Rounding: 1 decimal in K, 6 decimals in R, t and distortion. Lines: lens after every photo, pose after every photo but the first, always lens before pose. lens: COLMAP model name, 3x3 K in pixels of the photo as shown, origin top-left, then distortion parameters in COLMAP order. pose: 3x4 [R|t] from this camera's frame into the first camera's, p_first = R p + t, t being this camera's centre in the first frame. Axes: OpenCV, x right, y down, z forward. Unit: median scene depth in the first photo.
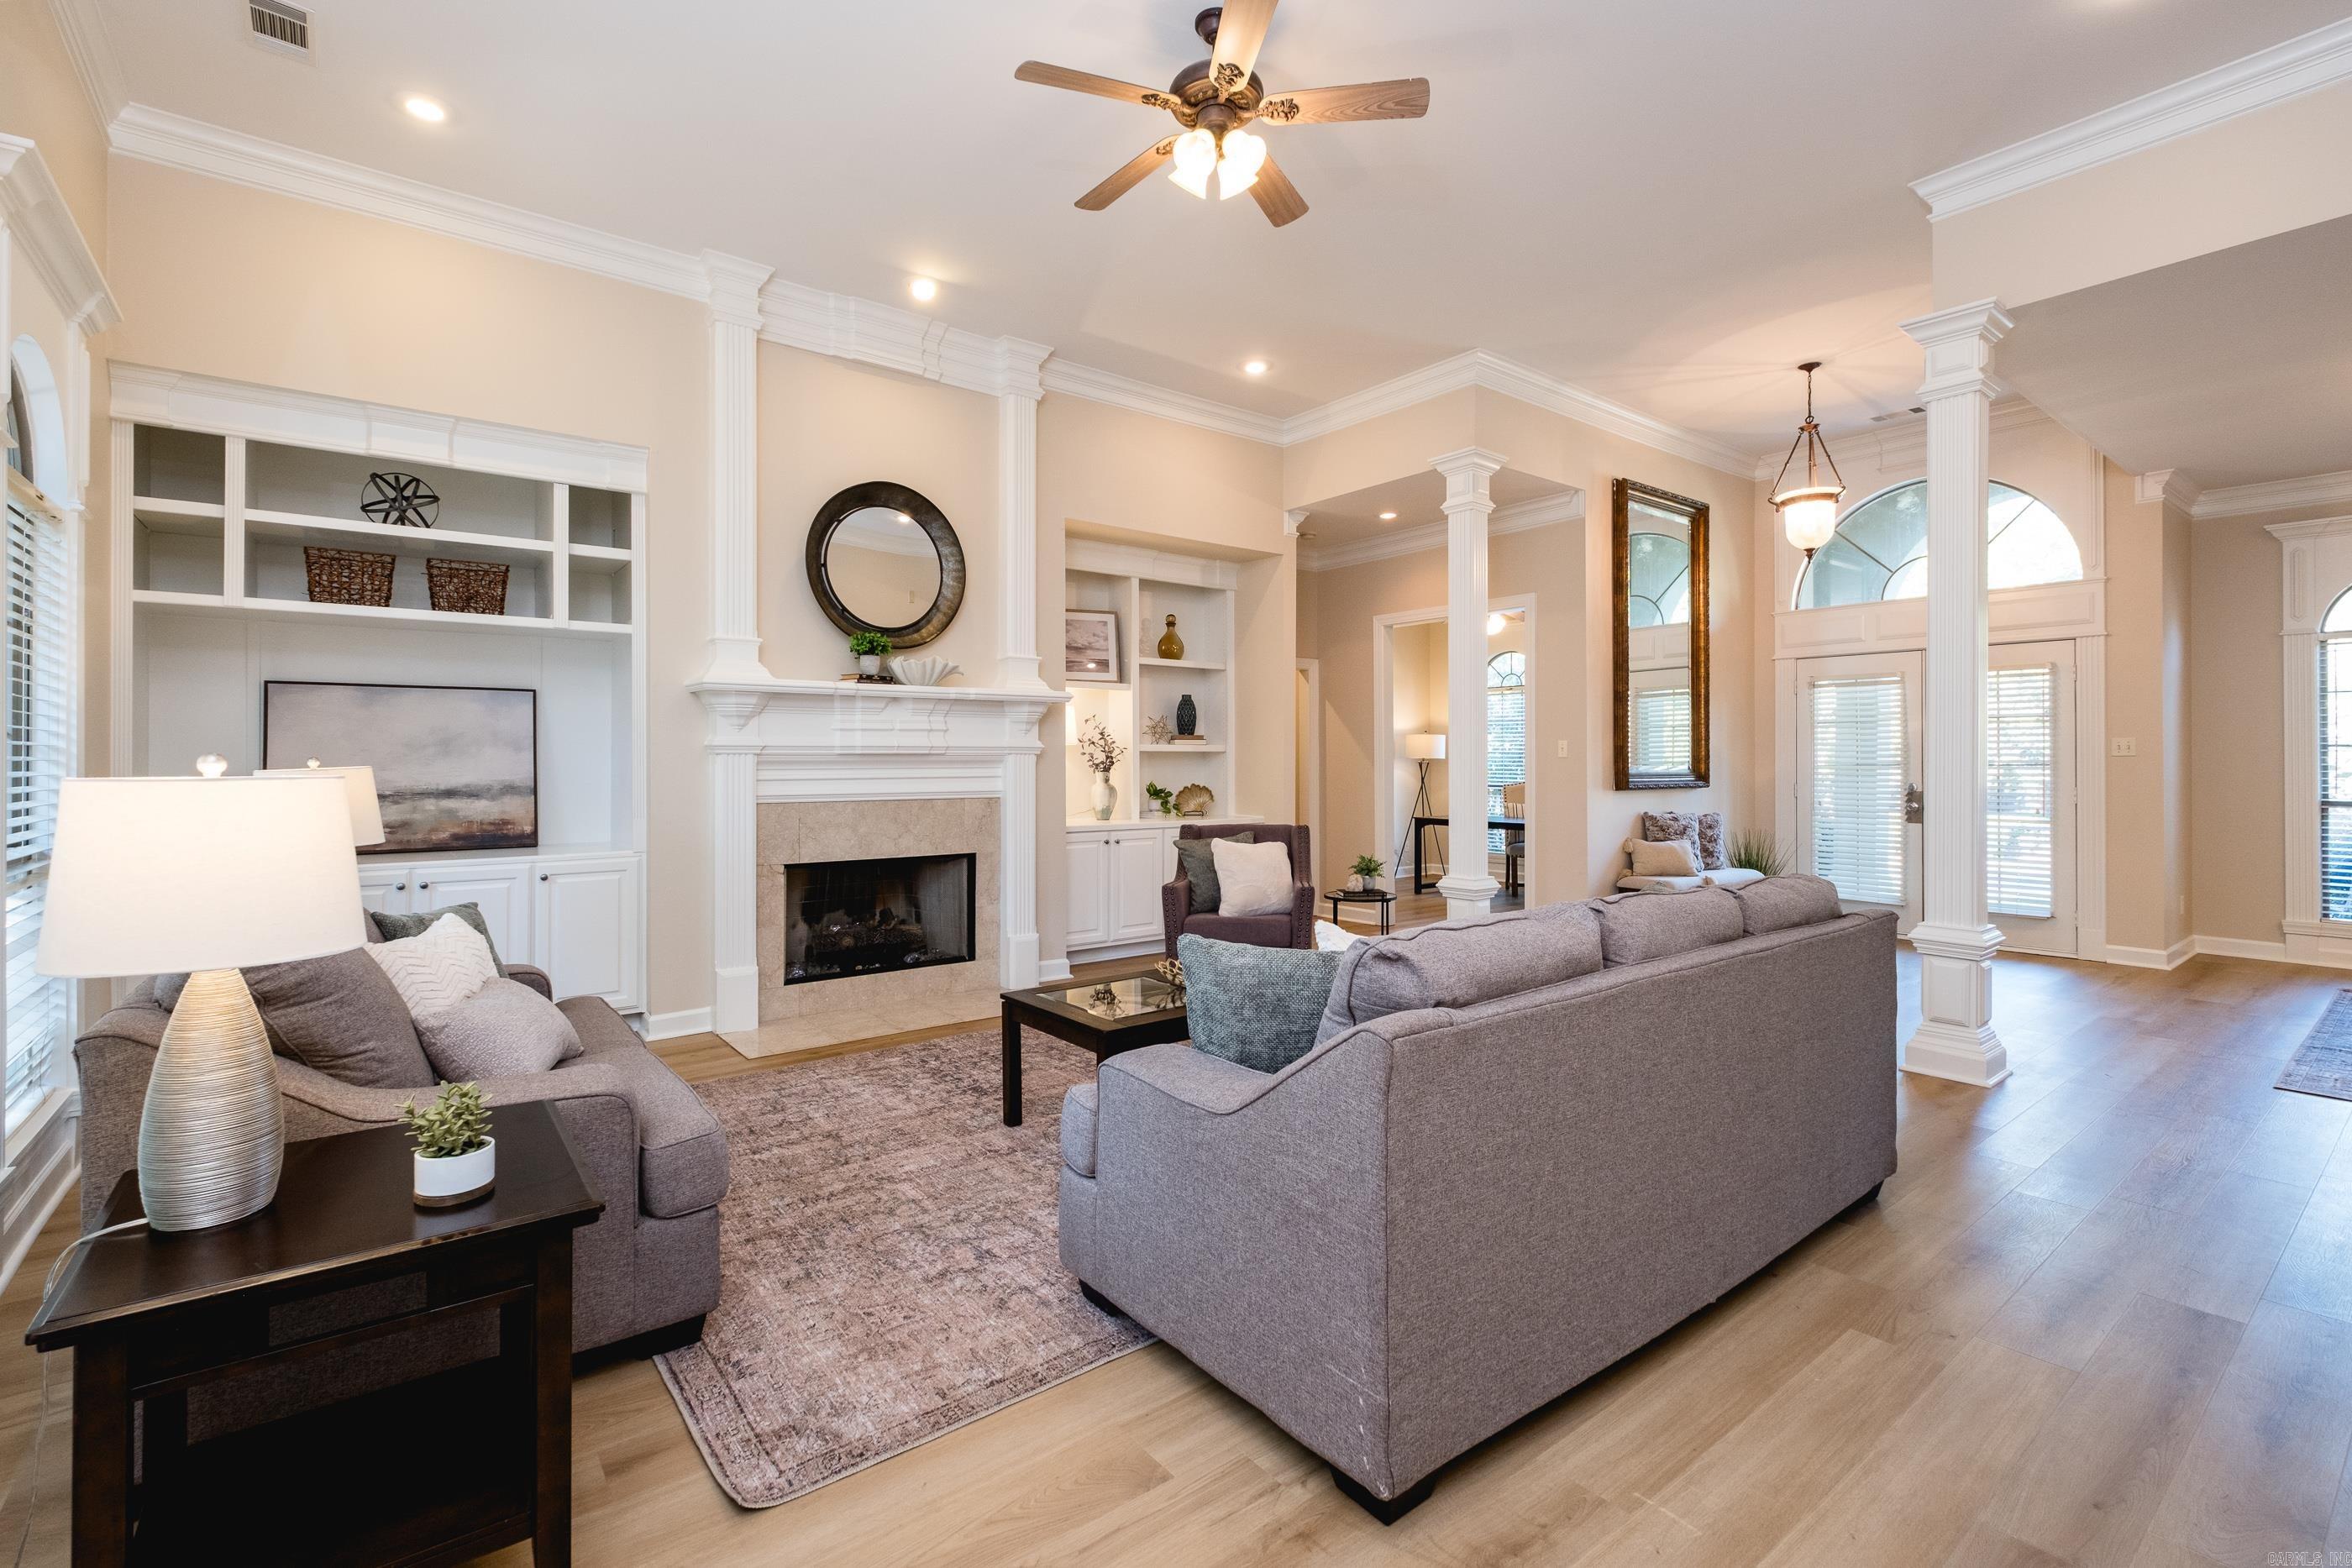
lens RADIAL K [[1028.9, 0, 1140.6], [0, 1028.9, 753.7], [0, 0, 1]] dist [0.004871, -0.004218]
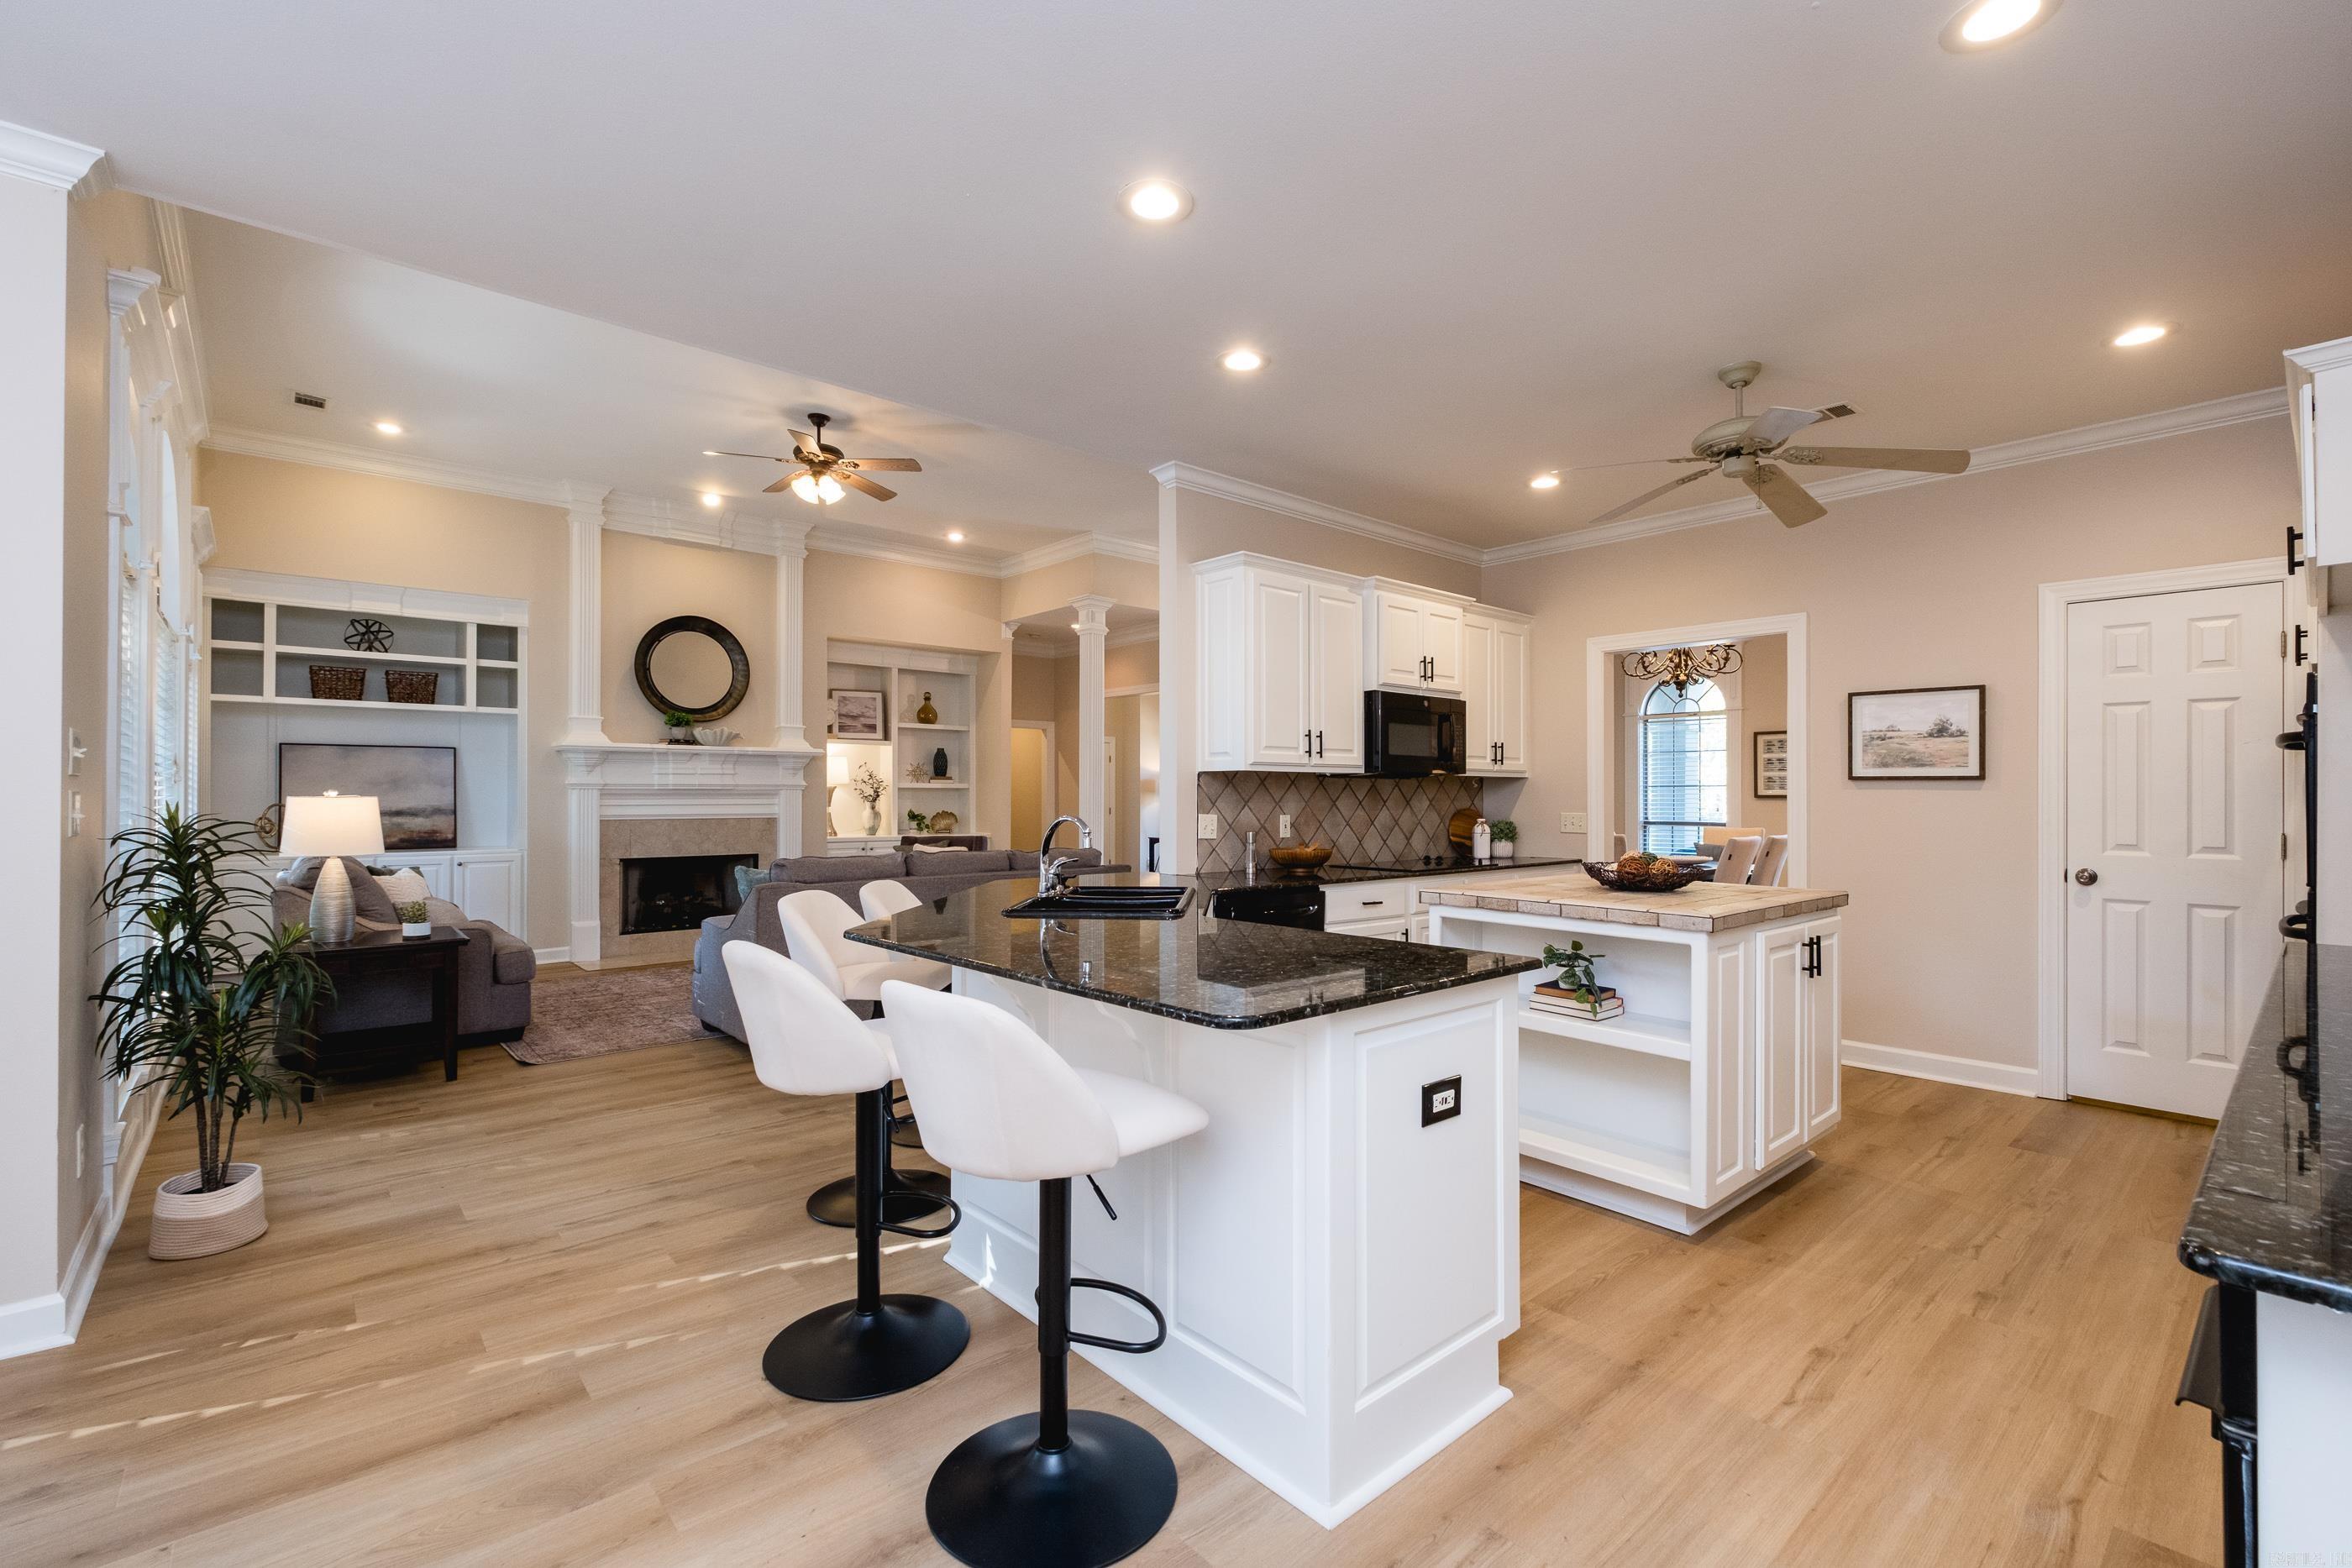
lens RADIAL K [[1028.9, 0, 1189.3], [0, 1028.9, 790.1], [0, 0, 1]] dist [0.004871, -0.004218]
pose [[0.996139, 0.002967, 0.087737, 0.323323], [-0.003154, 0.999993, 0.002000, -0.003582], [-0.087730, -0.002269, 0.996142, -0.549685]]
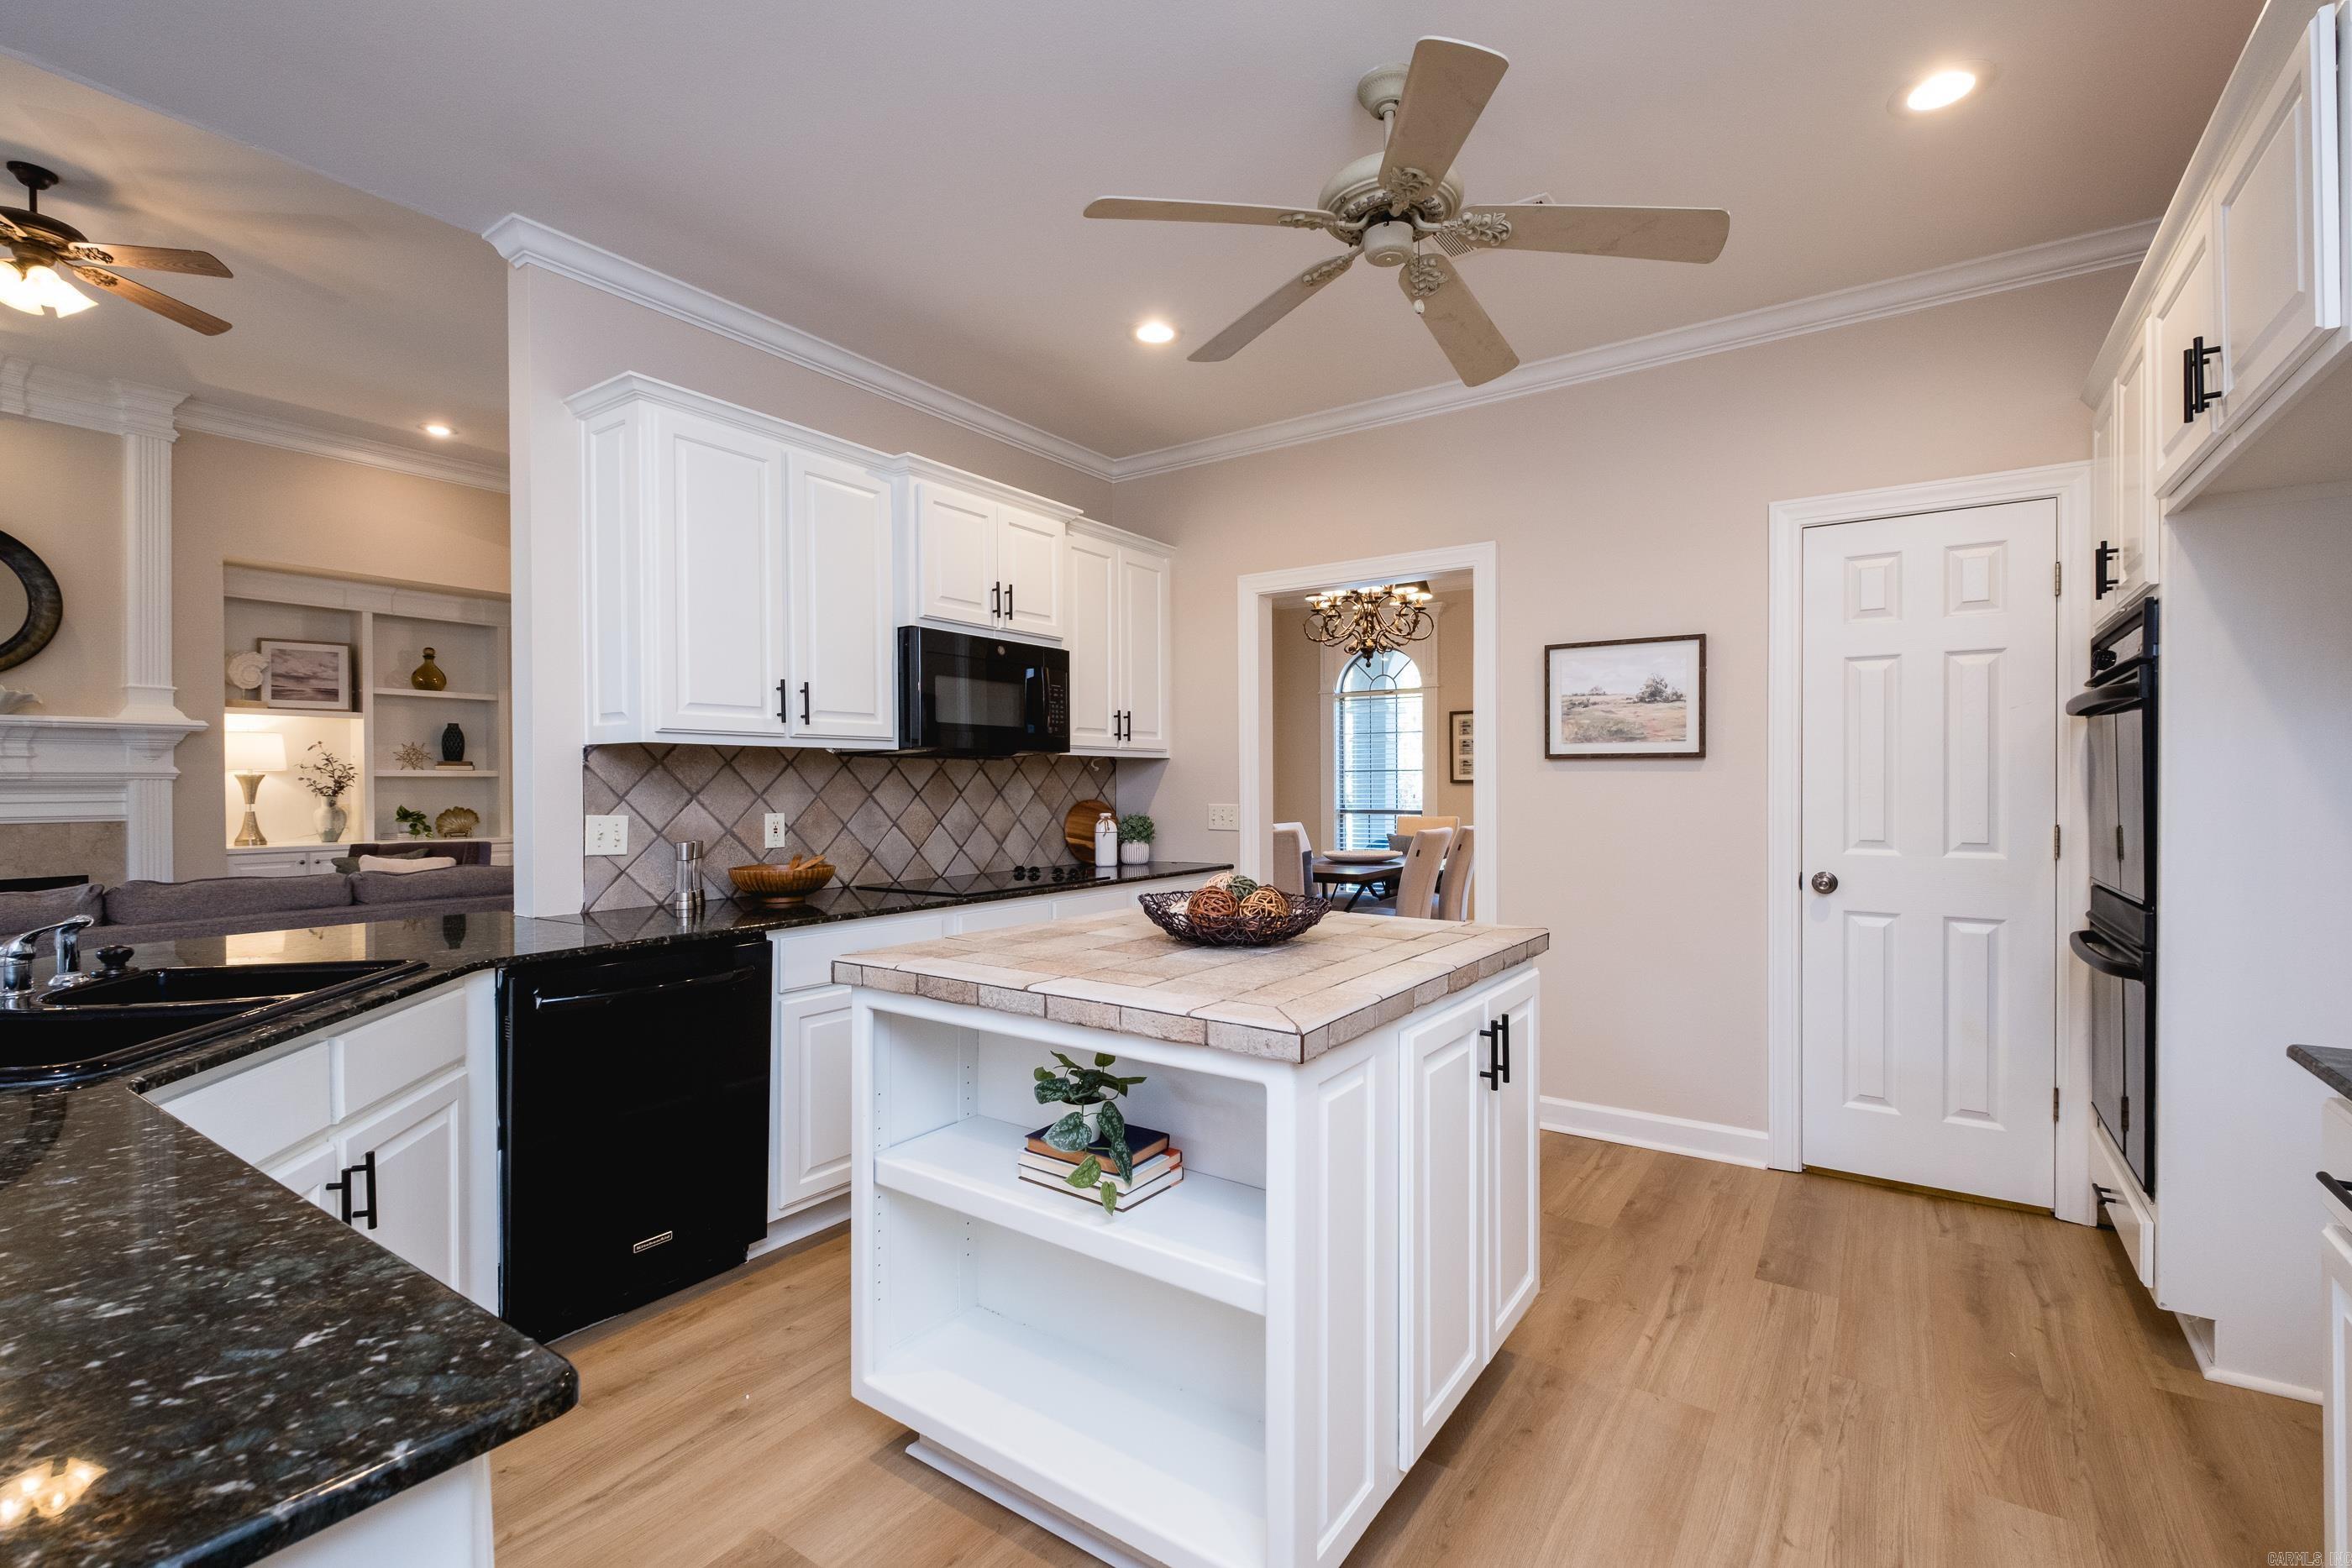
lens RADIAL K [[1028.9, 0, 1180.2], [0, 1028.9, 783.7], [0, 0, 1]] dist [0.004871, -0.004218]
pose [[0.945984, -0.002746, 0.324202, 0.503398], [0.000725, 0.999980, 0.006354, -0.001351], [-0.324213, -0.005776, 0.945966, -0.303491]]
